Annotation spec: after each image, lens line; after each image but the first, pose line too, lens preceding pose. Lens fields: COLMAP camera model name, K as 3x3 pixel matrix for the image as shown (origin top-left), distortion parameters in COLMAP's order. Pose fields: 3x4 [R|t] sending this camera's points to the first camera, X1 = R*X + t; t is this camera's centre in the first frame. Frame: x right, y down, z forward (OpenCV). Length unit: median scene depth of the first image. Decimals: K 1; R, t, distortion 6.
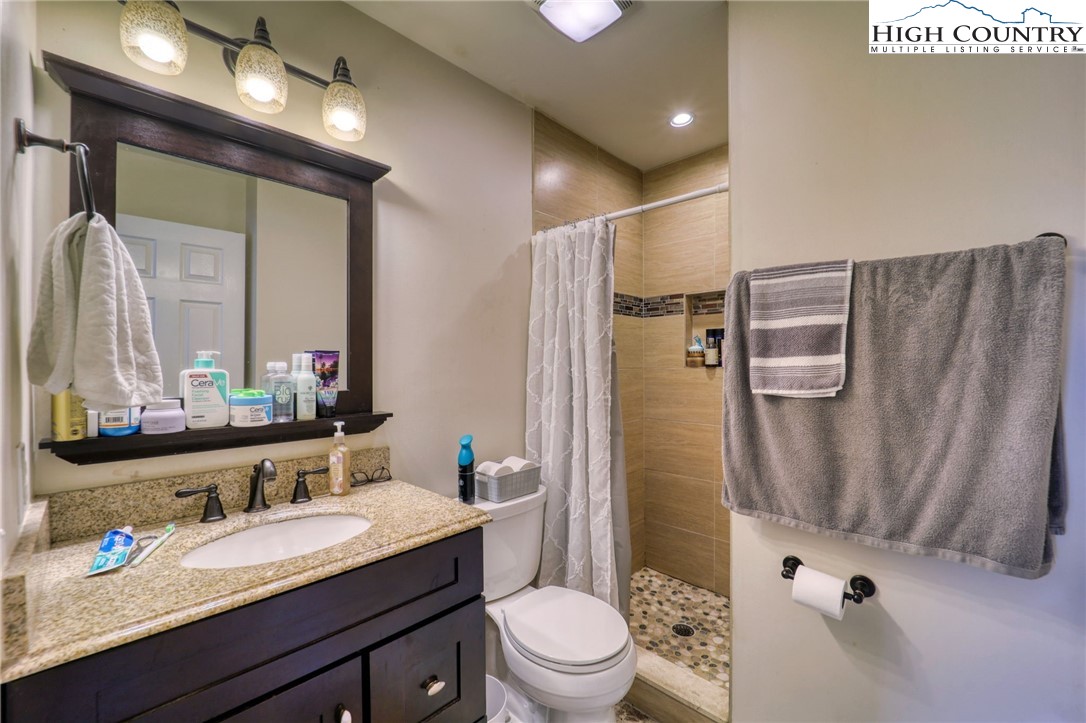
lens RADIAL K [[436.8, 0, 541.3], [0, 436.8, 360.6], [0, 0, 1]] dist [-0.023555, -0.001282]
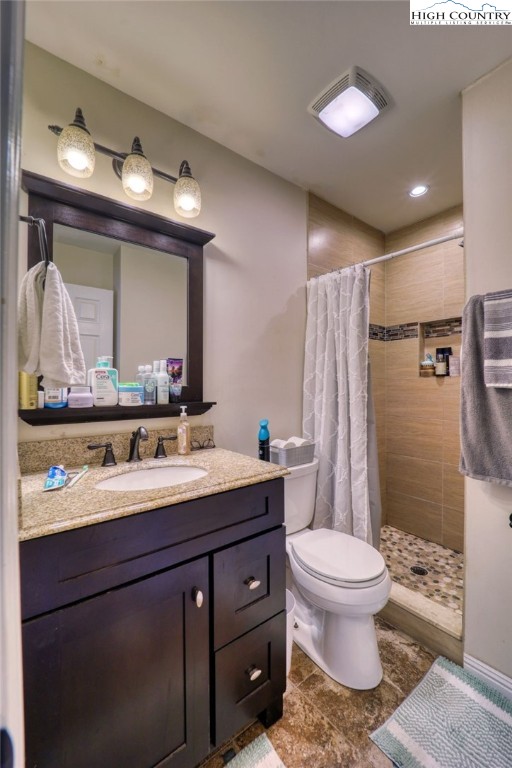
lens RADIAL K [[308.9, 0, 252.8], [0, 308.9, 383.7], [0, 0, 1]] dist [-0.023555, -0.001282]
pose [[0.989847, 0.001637, -0.142129, -0.079677], [-0.001039, 0.999990, 0.004279, 0.059718], [0.142134, -0.004088, 0.989839, -0.014038]]
